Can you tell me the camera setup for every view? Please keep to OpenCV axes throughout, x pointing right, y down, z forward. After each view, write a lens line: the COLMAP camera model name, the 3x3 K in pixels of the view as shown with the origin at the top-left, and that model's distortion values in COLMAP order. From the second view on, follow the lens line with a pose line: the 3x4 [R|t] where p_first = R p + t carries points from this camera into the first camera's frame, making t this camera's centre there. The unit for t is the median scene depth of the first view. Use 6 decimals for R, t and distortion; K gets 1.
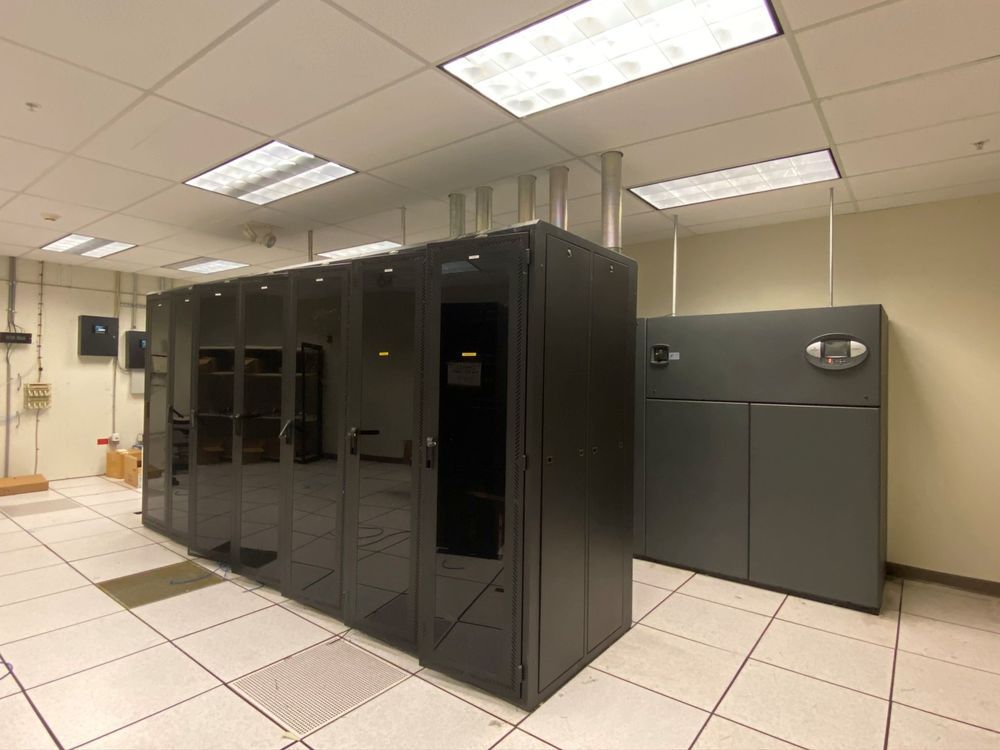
lens RADIAL K [[529.1, 0, 492.8], [0, 529.1, 373.3], [0, 0, 1]] dist [0.024454, -0.042580]
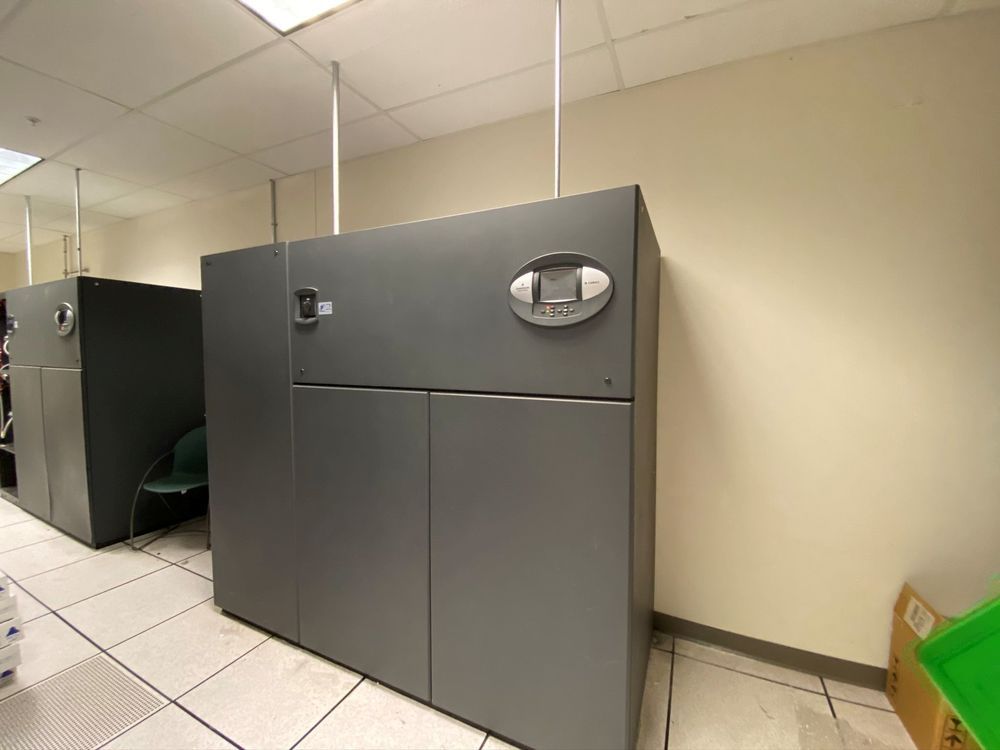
lens RADIAL K [[405.9, 0, 500.0], [0, 405.9, 375.0], [0, 0, 1]] dist [0.017519, -0.021612]
pose [[0.973203, -0.026984, 0.228359, 0.497372], [0.010531, 0.997279, 0.072962, 0.010224], [-0.229706, -0.068602, 0.970839, 0.627433]]
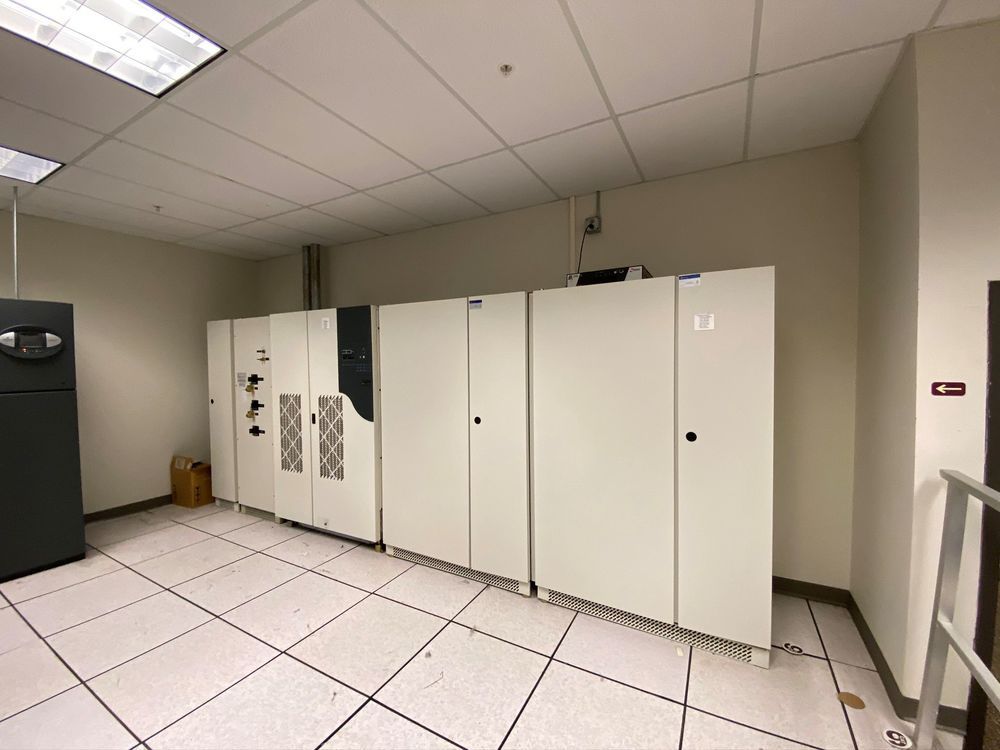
lens RADIAL K [[405.9, 0, 500.0], [0, 405.9, 375.0], [0, 0, 1]] dist [0.017519, -0.021612]
pose [[-0.186070, -0.045192, 0.981497, -0.332223], [0.001581, 0.998927, 0.046294, -0.009290], [-0.982535, 0.010166, -0.185799, 0.205171]]
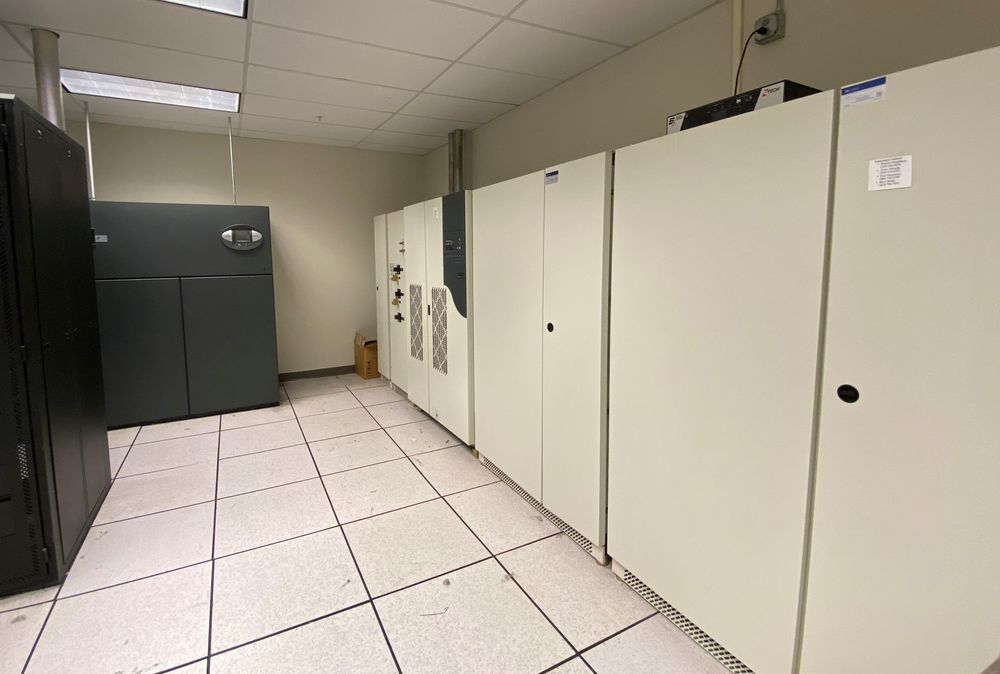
lens RADIAL K [[448.3, 0, 461.1], [0, 448.3, 298.0], [0, 0, 1]] dist [0.032032, -0.040612]
pose [[0.404496, -0.106564, 0.908310, -0.235708], [0.011603, 0.993706, 0.111416, -0.007369], [-0.914466, -0.034529, 0.403187, -0.037428]]
